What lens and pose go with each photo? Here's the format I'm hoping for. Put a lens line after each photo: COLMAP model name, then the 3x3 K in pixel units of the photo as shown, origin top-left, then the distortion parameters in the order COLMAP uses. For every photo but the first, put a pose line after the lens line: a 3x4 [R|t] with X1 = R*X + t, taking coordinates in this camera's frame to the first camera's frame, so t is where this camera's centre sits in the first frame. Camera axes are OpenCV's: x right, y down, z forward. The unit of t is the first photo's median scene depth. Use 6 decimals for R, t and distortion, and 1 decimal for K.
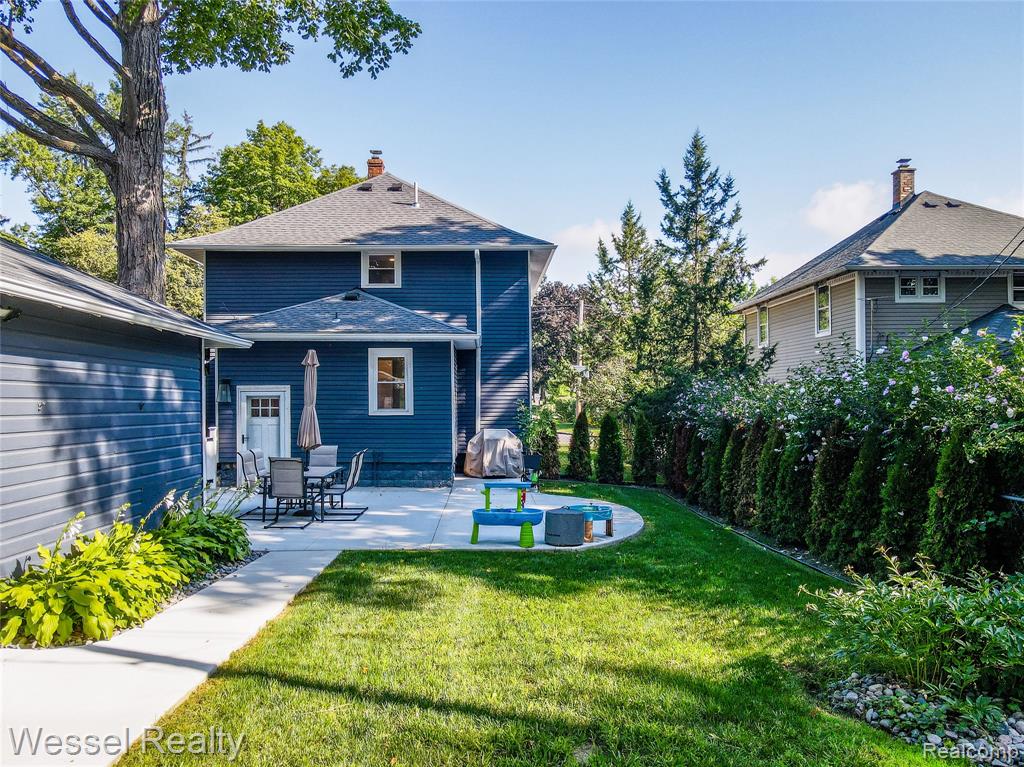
lens RADIAL K [[735.7, 0, 509.3], [0, 735.7, 392.7], [0, 0, 1]] dist [-0.024026, -0.001724]
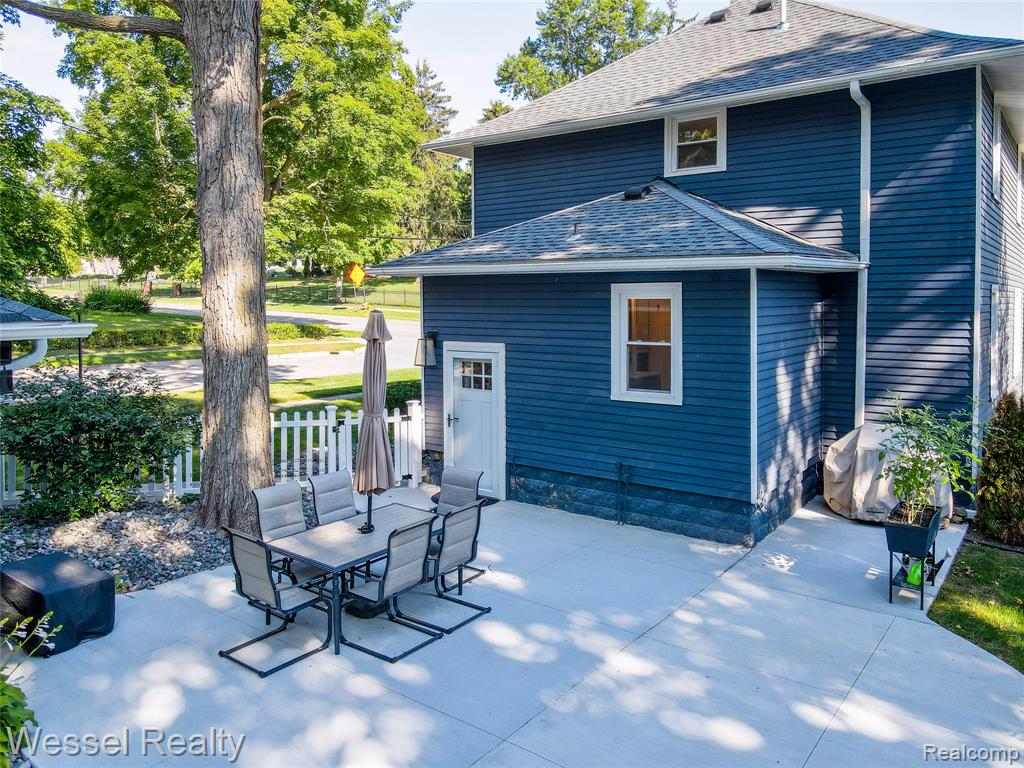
lens RADIAL K [[764.0, 0, 513.5], [0, 764.0, 328.1], [0, 0, 1]] dist [0.007315, 0.003274]
pose [[0.782578, 0.022882, -0.622131, 0.121695], [0.010010, 0.998733, 0.049325, -0.055292], [0.622472, -0.044828, 0.781358, 0.470241]]
